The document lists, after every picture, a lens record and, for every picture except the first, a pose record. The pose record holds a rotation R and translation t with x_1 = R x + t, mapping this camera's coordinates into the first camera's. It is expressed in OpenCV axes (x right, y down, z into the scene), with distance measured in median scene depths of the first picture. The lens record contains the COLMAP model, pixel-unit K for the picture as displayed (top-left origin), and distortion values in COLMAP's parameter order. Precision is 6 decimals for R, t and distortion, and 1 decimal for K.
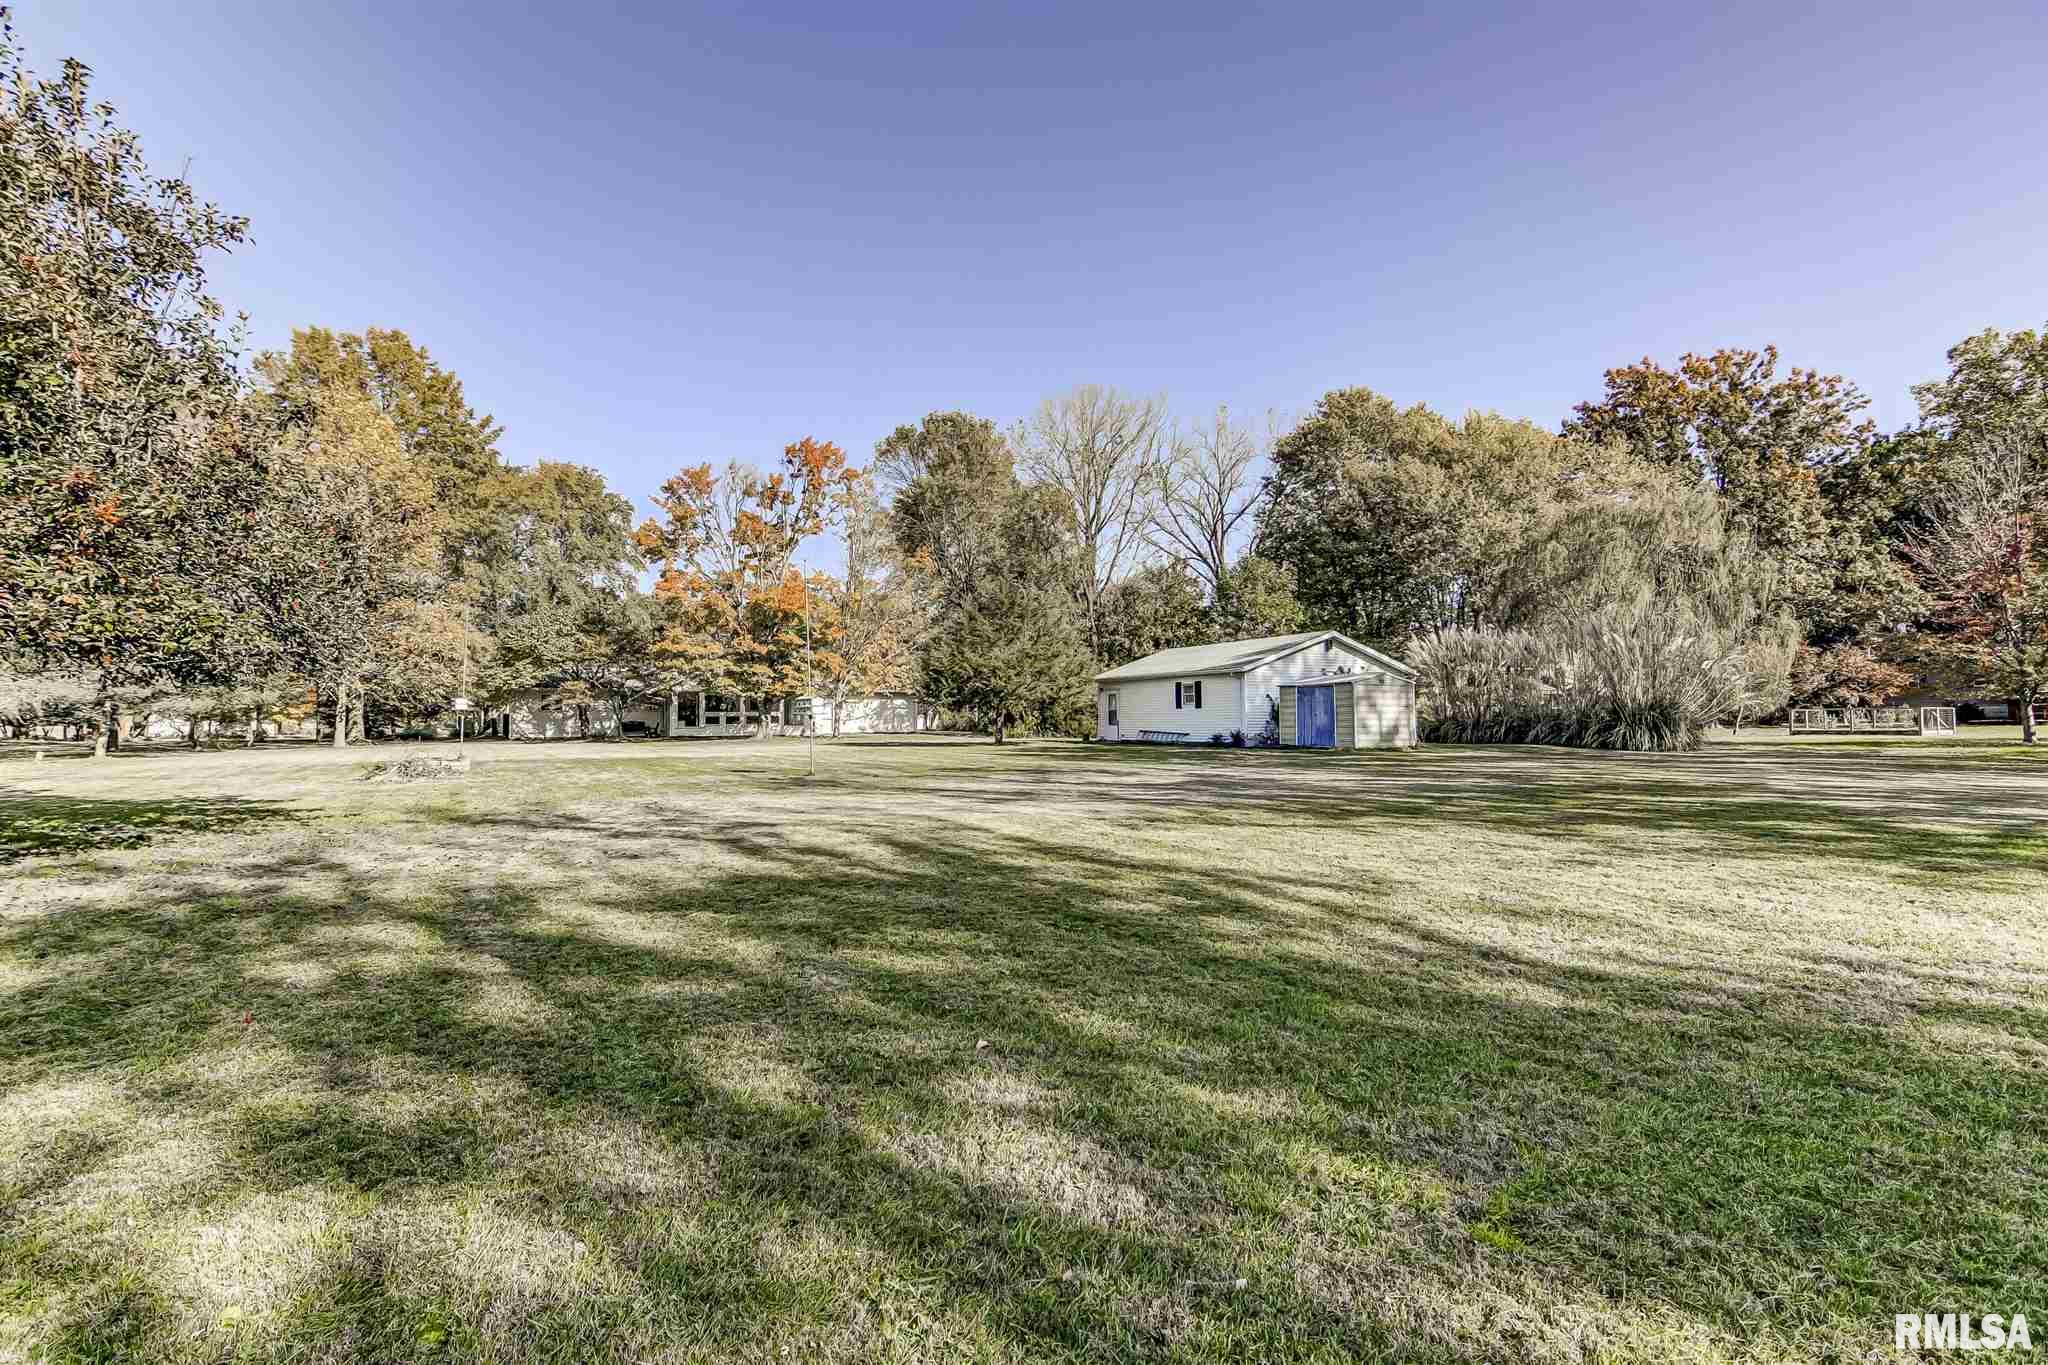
lens RADIAL K [[979.0, 0, 1011.2], [0, 979.0, 685.8], [0, 0, 1]] dist [0.013787, -0.012028]
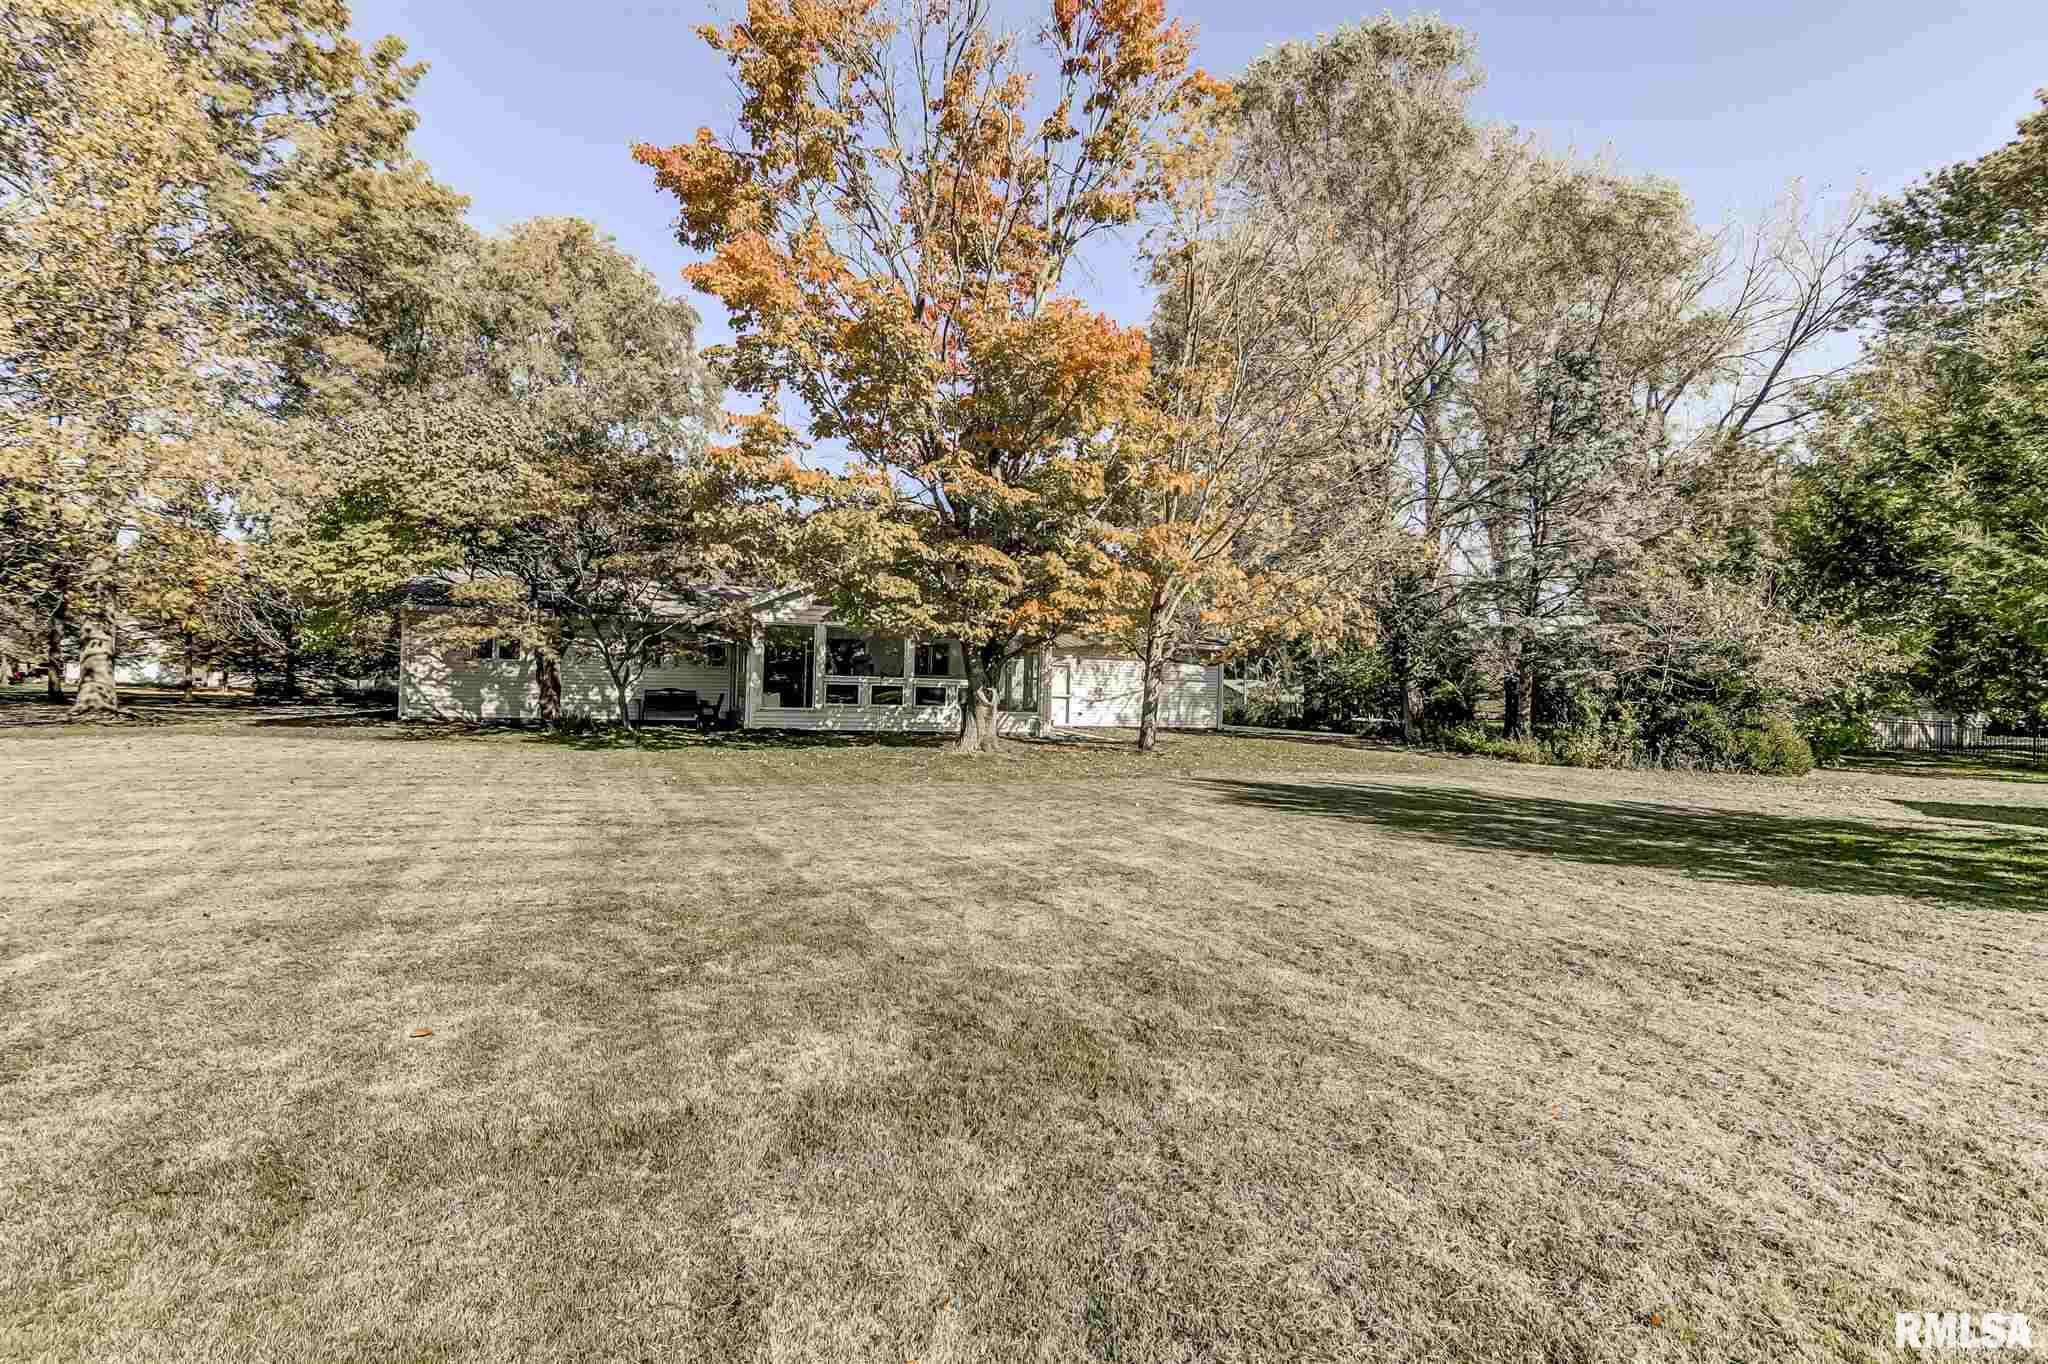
lens RADIAL K [[979.0, 0, 1011.2], [0, 979.0, 685.3], [0, 0, 1]] dist [0.013787, -0.012028]
pose [[0.995162, 0.036561, -0.091192, -0.194309], [-0.033631, 0.998874, 0.033454, 0.014483], [0.092313, -0.030225, 0.995271, 0.586706]]
